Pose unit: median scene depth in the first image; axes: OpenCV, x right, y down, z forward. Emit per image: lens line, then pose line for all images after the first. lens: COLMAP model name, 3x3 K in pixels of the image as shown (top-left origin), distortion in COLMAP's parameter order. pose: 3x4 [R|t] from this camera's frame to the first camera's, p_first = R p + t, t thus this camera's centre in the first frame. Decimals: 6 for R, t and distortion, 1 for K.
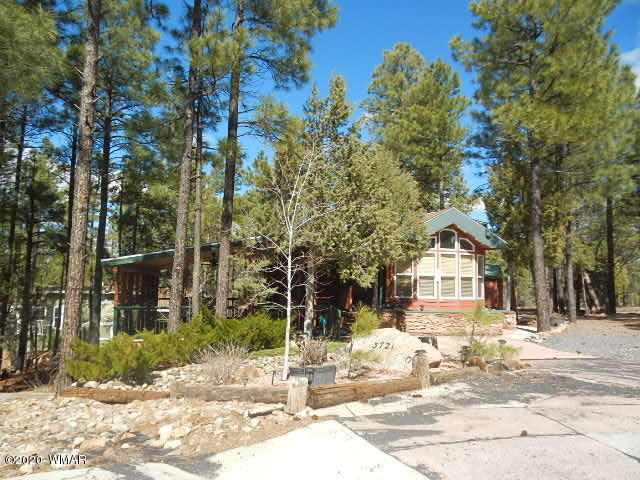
lens RADIAL K [[492.9, 0, 320.0], [0, 492.9, 240.0], [0, 0, 1]] dist [0.008846, 0.028950]
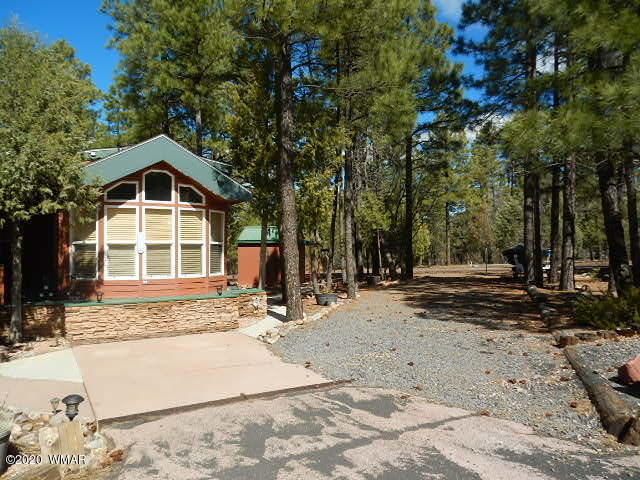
lens RADIAL K [[492.9, 0, 320.0], [0, 492.9, 240.0], [0, 0, 1]] dist [0.008846, 0.028950]
pose [[0.954067, -0.025325, 0.298520, 0.265939], [0.004226, 0.997459, 0.071114, 0.023625], [-0.299563, -0.066586, 0.951750, 0.320390]]
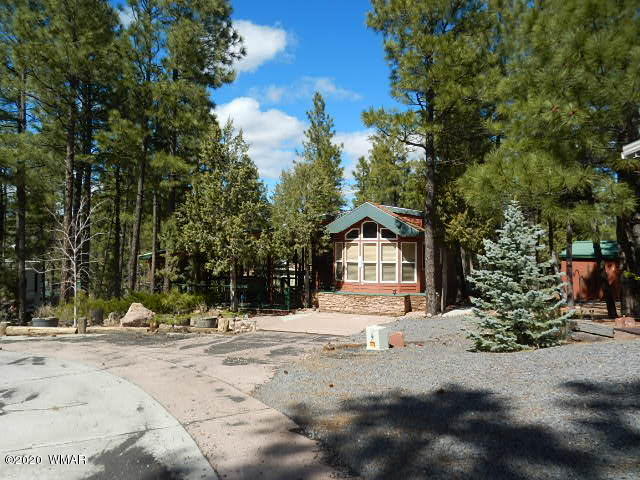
lens RADIAL K [[490.8, 0, 318.5], [0, 490.8, 239.8], [0, 0, 1]] dist [0.030843, -0.003962]
pose [[0.808057, -0.035949, -0.588006, 0.825866], [0.063299, 0.997656, 0.025993, -0.015647], [0.585694, -0.058224, 0.808439, 0.017593]]
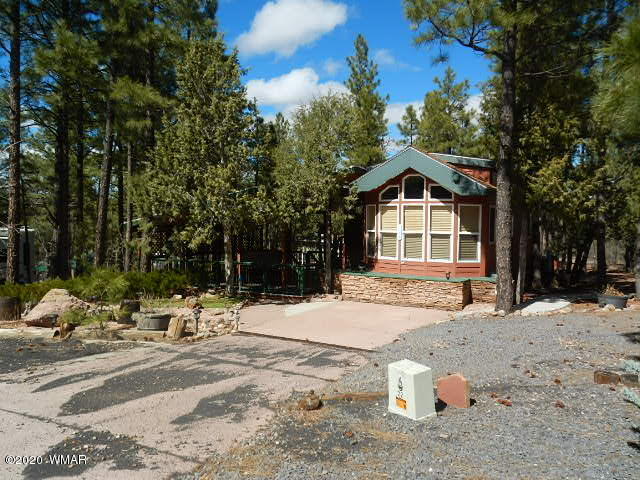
lens RADIAL K [[490.8, 0, 318.5], [0, 490.8, 239.8], [0, 0, 1]] dist [0.030843, -0.003962]
pose [[0.743766, 0.005506, -0.668418, 0.679586], [0.061584, 0.995149, 0.076724, 0.012707], [0.665597, -0.098229, 0.739818, 0.293789]]
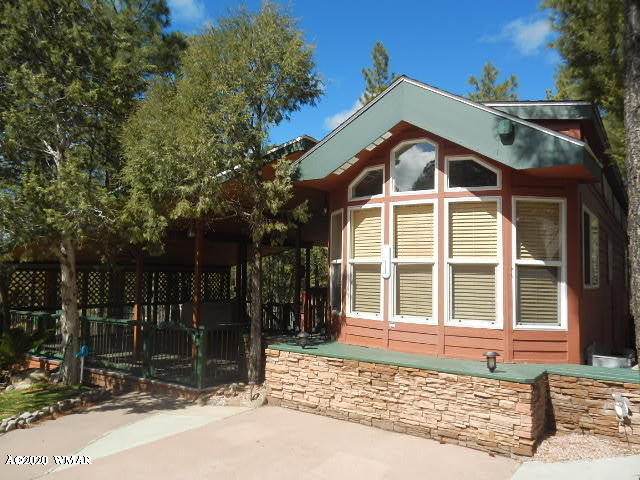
lens RADIAL K [[490.8, 0, 318.5], [0, 490.8, 239.8], [0, 0, 1]] dist [0.030843, -0.003962]
pose [[0.685176, -0.063896, -0.725569, 0.482347], [0.056423, 0.997808, -0.034588, 0.064367], [0.726189, -0.017239, 0.687279, 0.680310]]
